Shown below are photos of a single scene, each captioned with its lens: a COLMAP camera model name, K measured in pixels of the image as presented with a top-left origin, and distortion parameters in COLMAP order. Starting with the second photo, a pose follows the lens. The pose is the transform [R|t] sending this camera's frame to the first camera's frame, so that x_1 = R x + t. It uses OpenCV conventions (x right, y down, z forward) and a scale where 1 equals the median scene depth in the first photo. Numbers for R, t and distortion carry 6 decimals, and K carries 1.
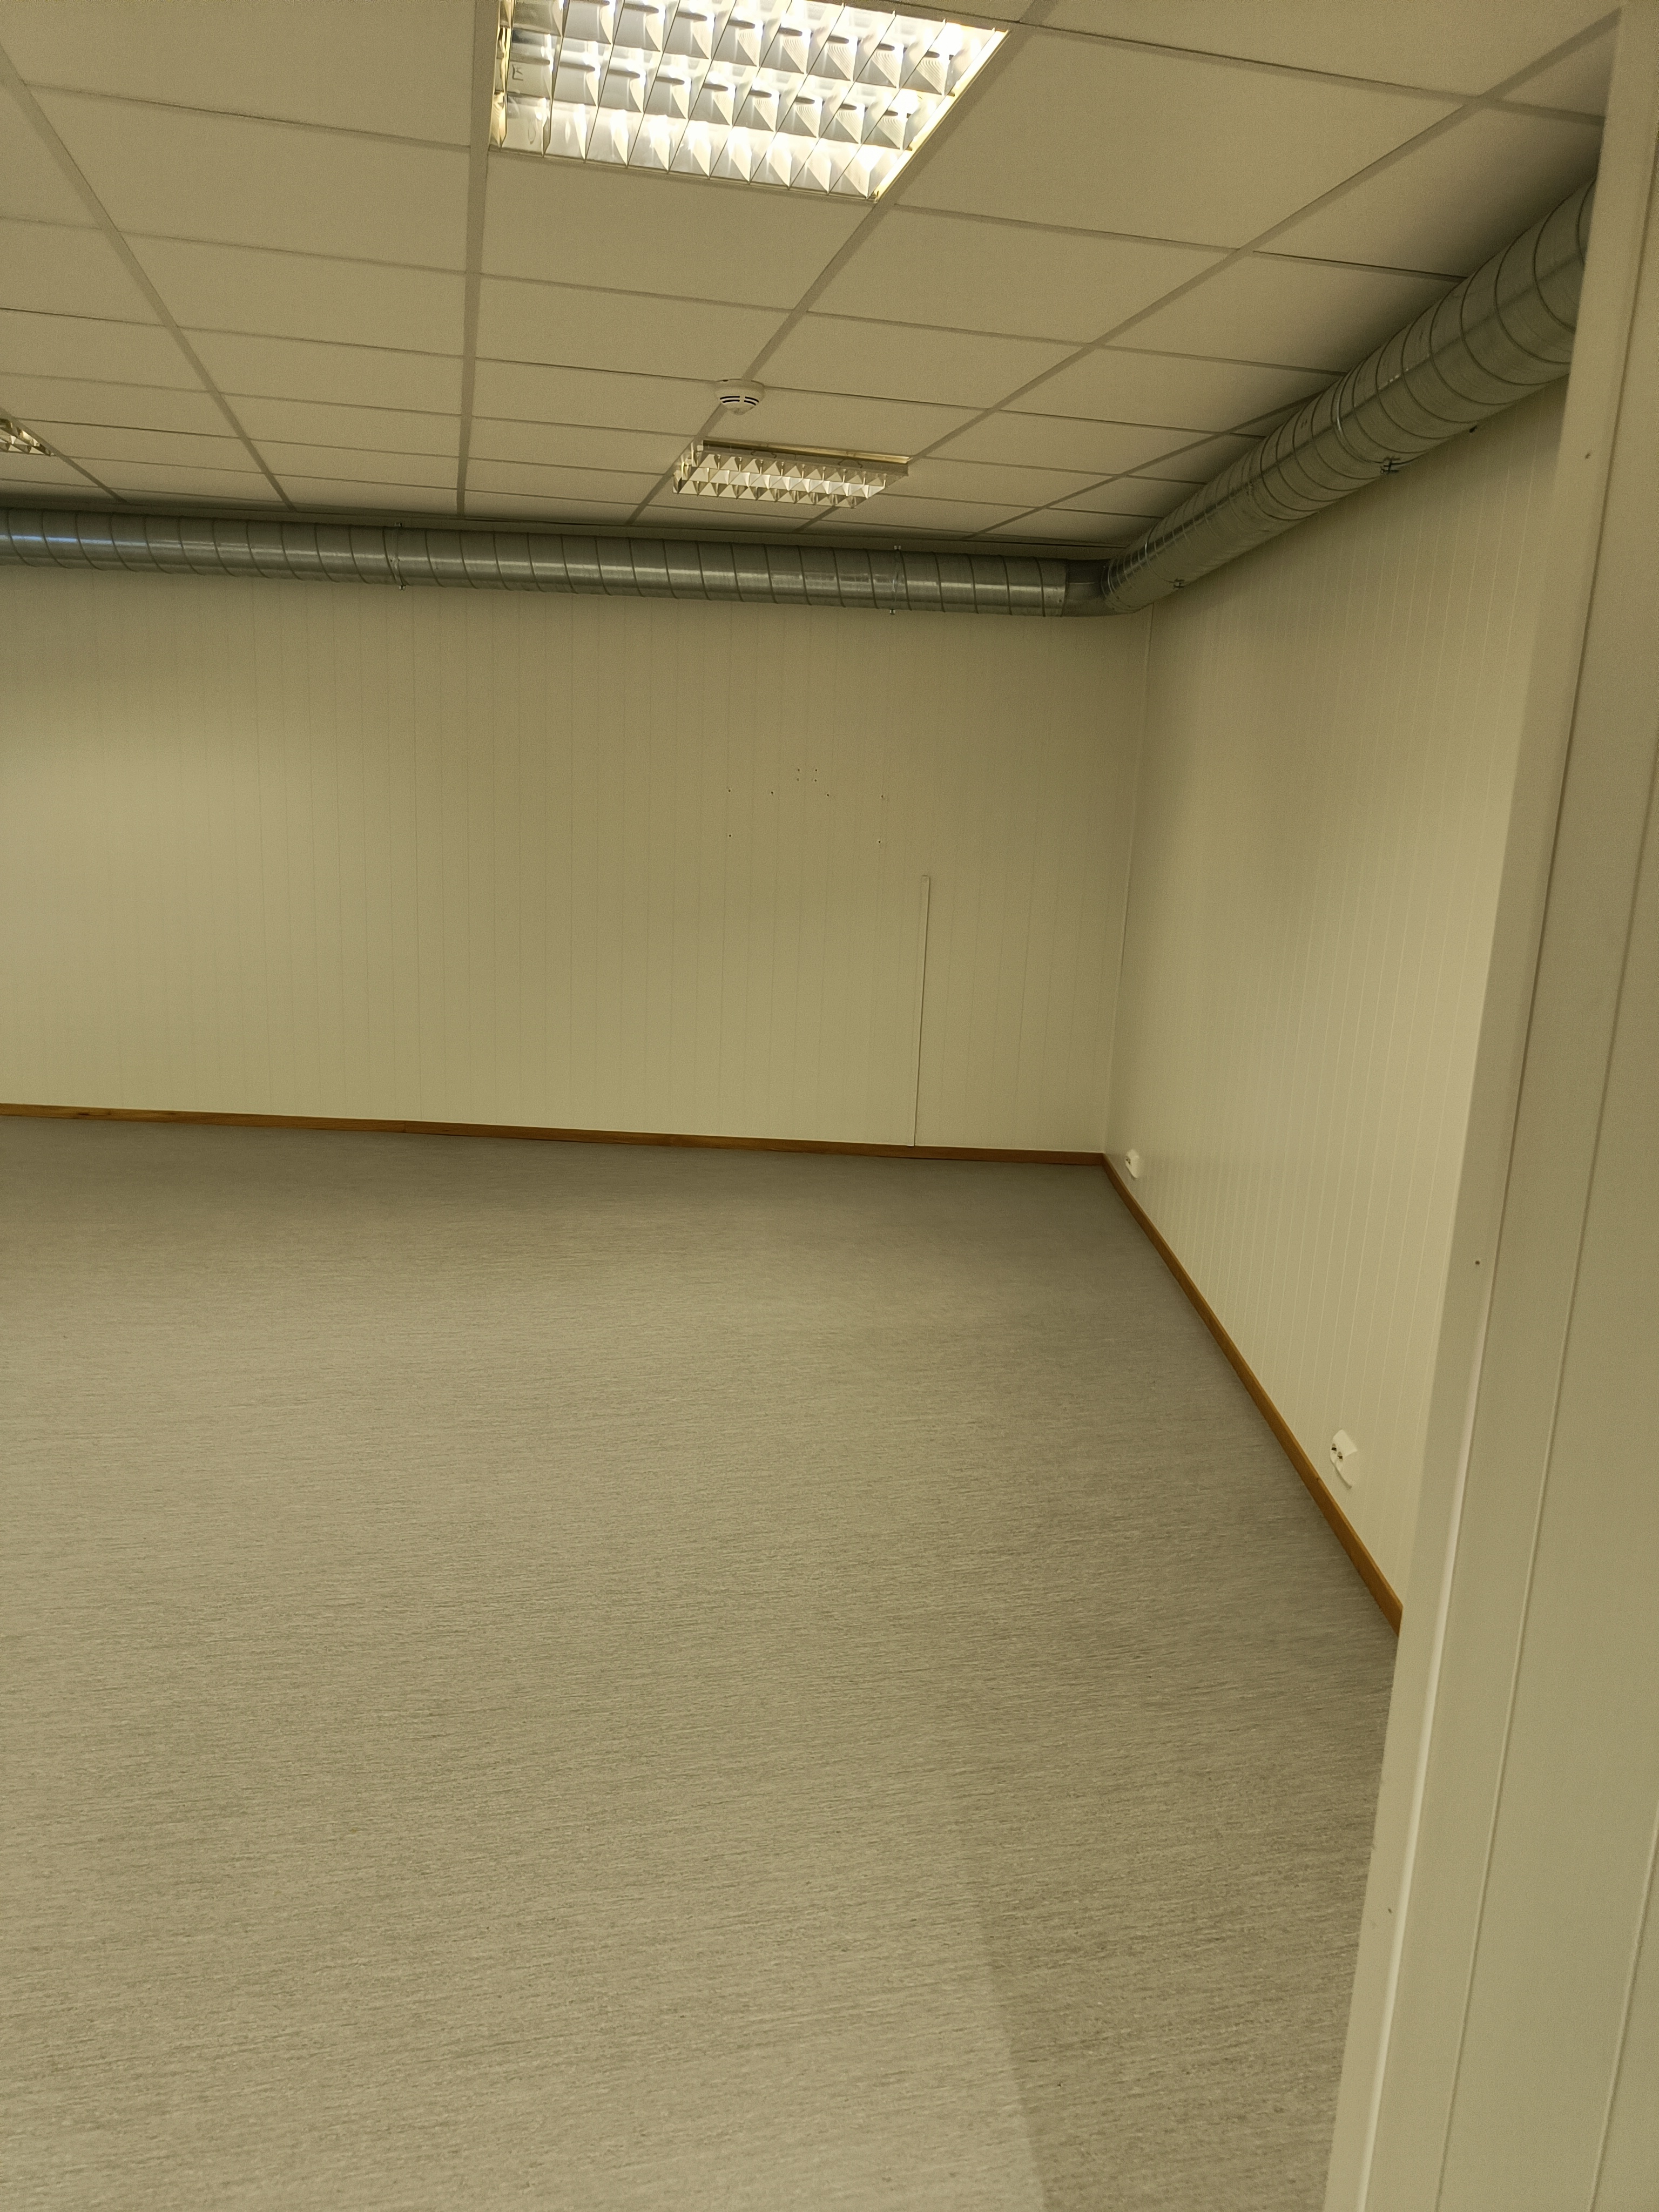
lens RADIAL K [[1524.9, 0, 814.8], [0, 1524.9, 1108.8], [0, 0, 1]] dist [0.013032, -0.003283]
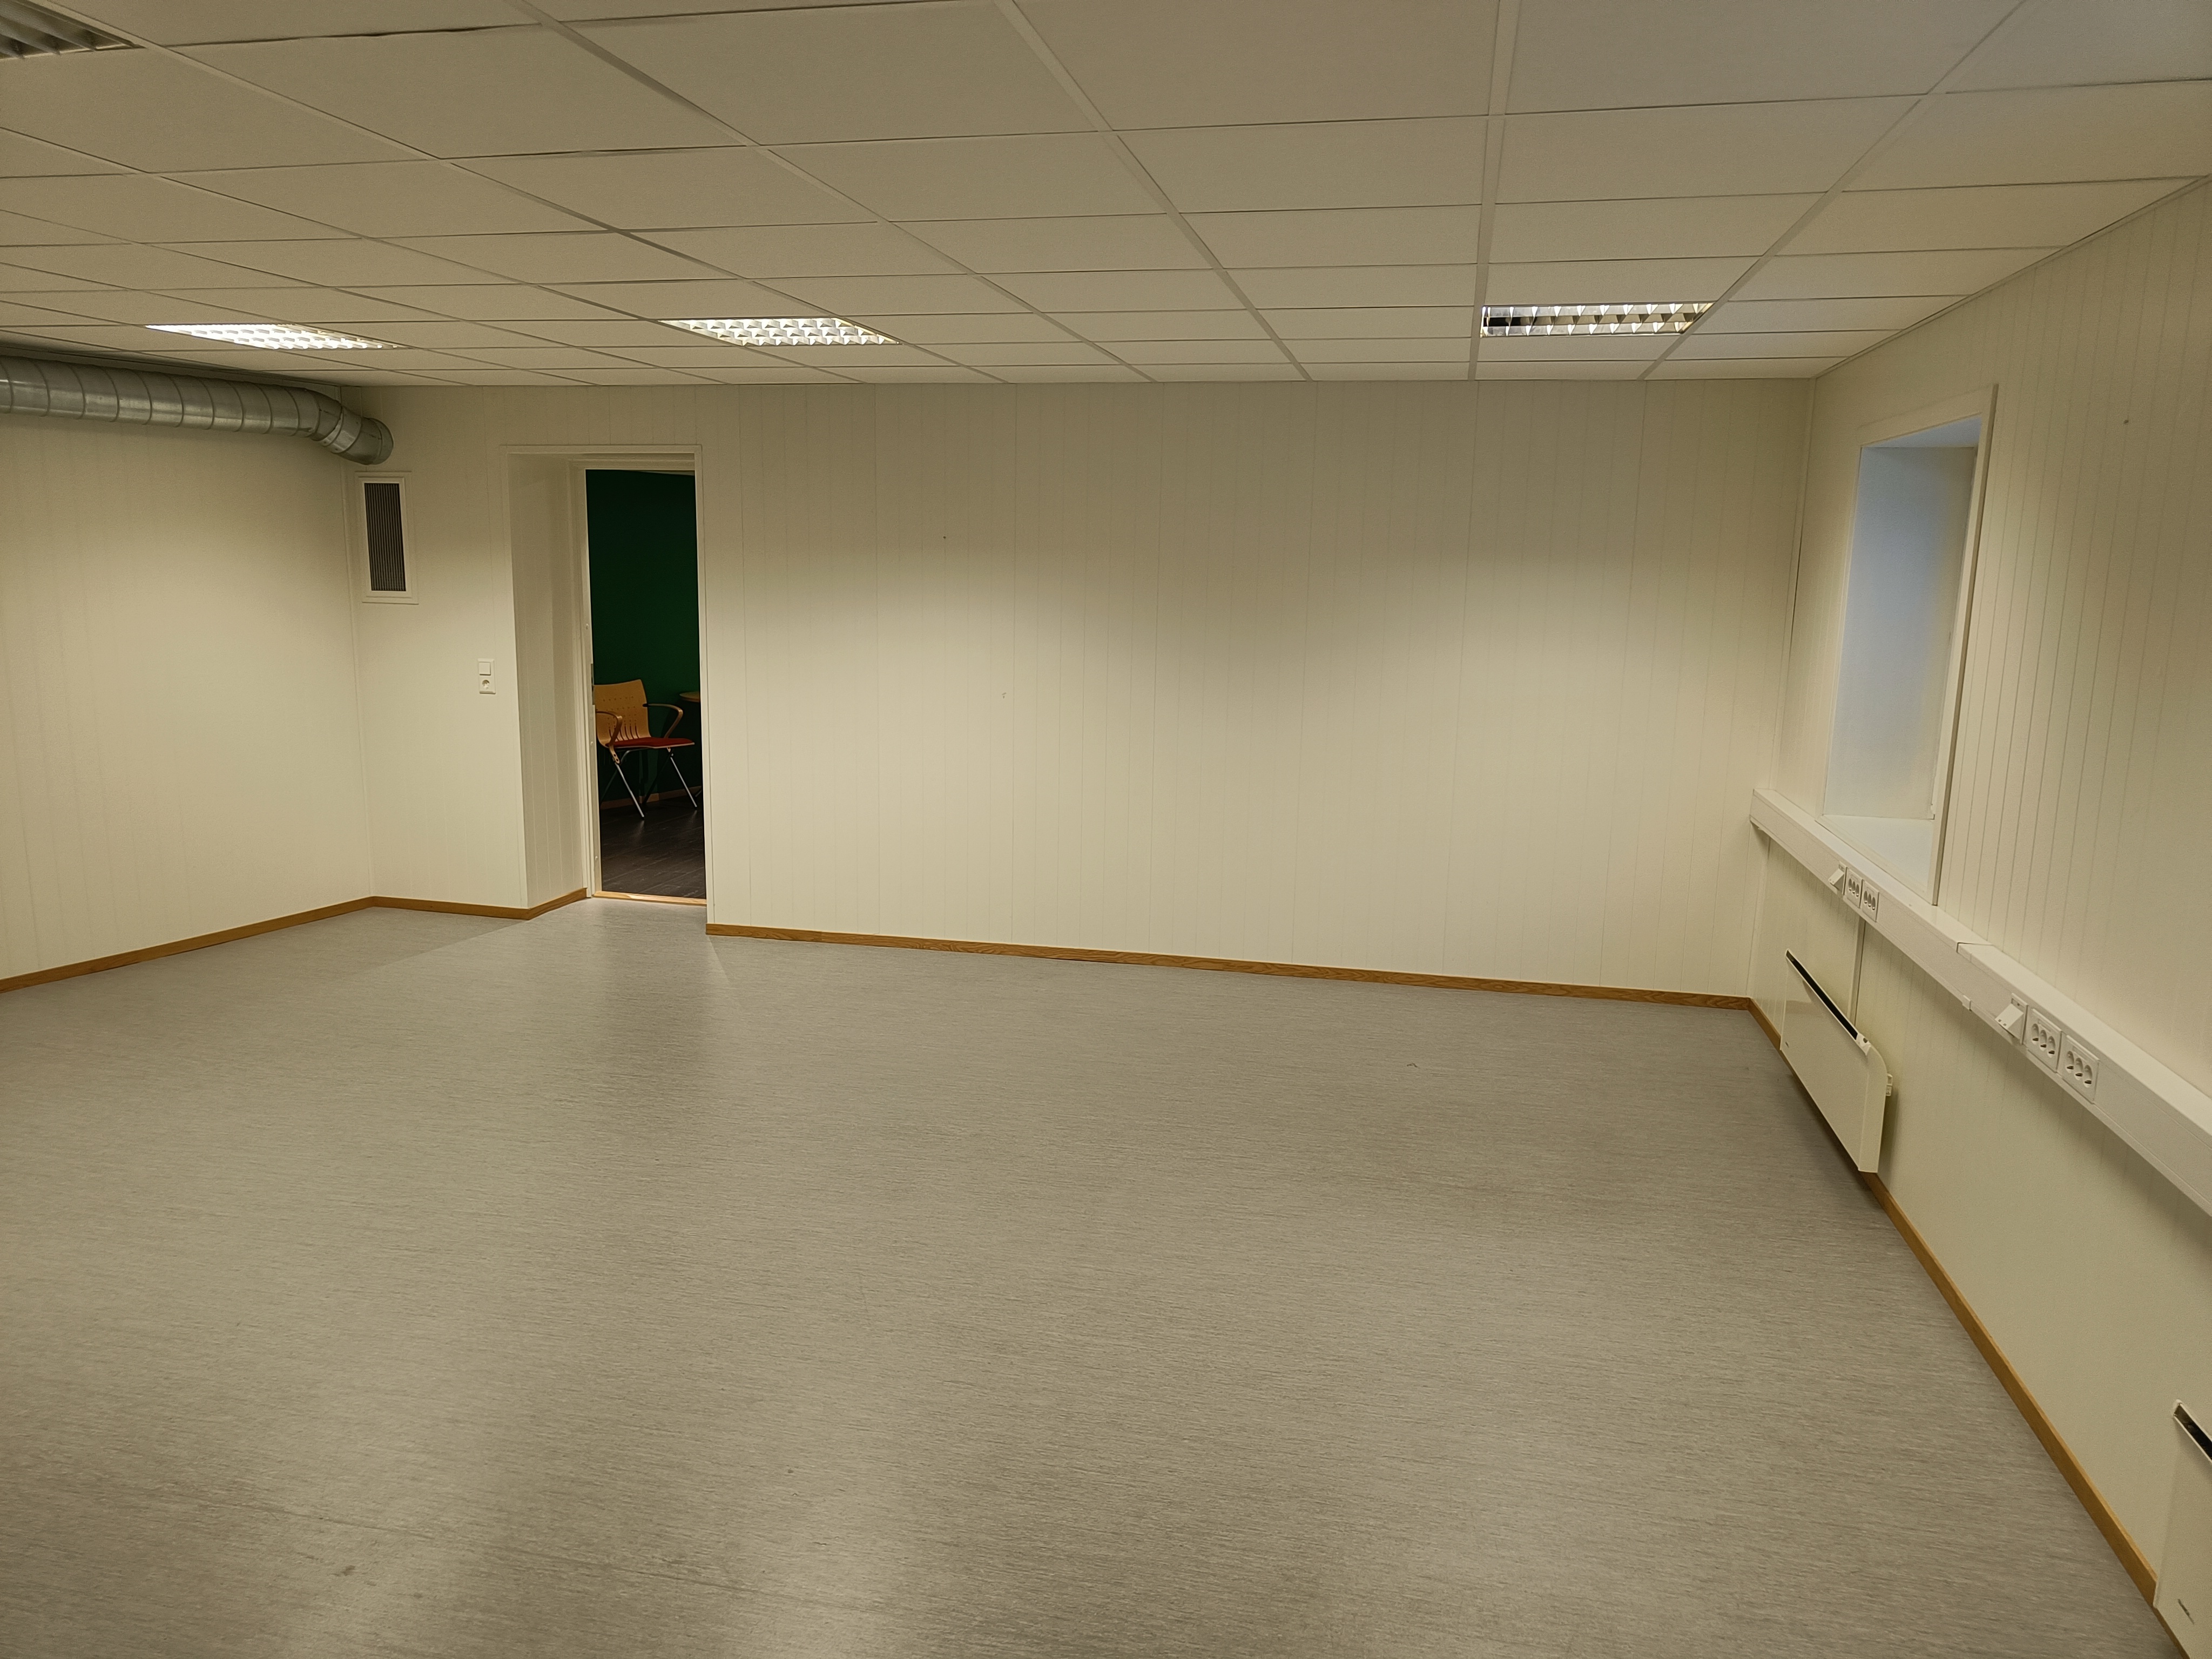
lens RADIAL K [[1533.6, 0, 1092.6], [0, 1533.6, 834.3], [0, 0, 1]] dist [0.012041, -0.006428]
pose [[-0.893924, -0.138337, 0.426336, -1.103319], [0.041839, 0.921273, 0.386659, -0.363199], [-0.446261, 0.363481, -0.817760, 1.238014]]
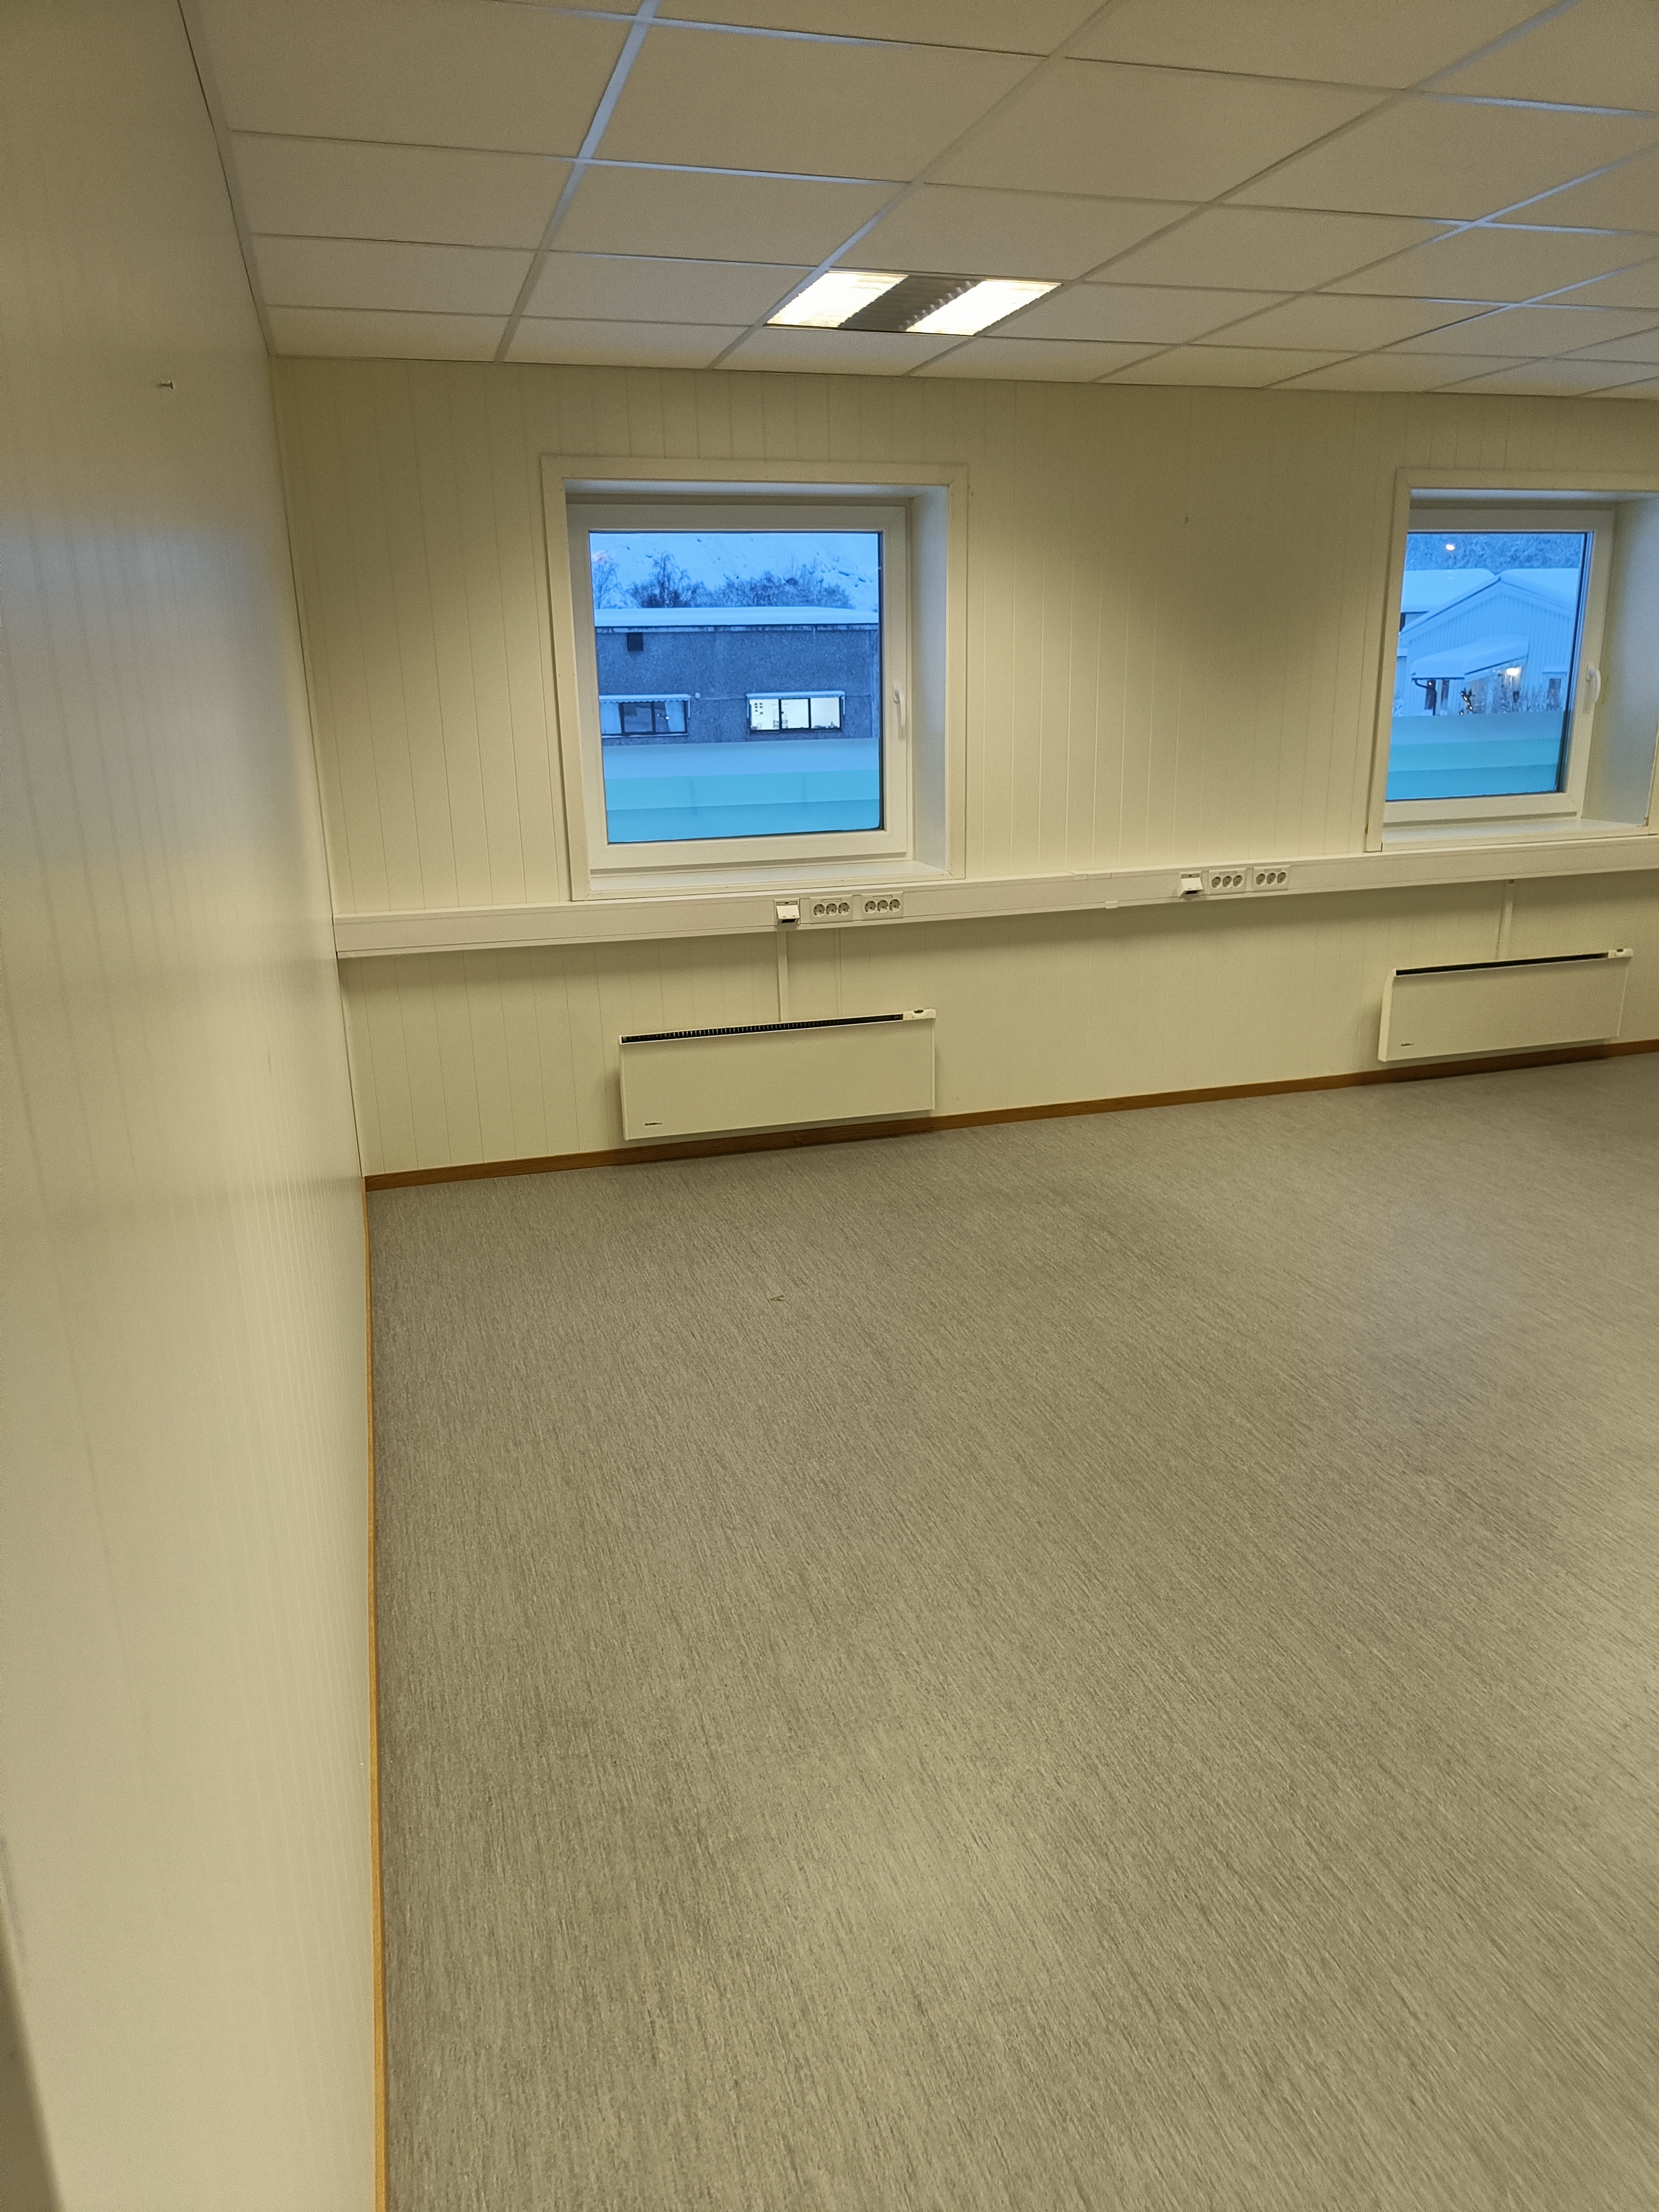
lens RADIAL K [[1533.8, 0, 842.0], [0, 1533.8, 1134.3], [0, 0, 1]] dist [0.011222, -0.000427]
pose [[0.060903, 0.241667, -0.968446, -0.032599], [-0.193897, 0.954629, 0.226025, -0.036600], [0.979130, 0.174013, 0.104999, 0.175349]]
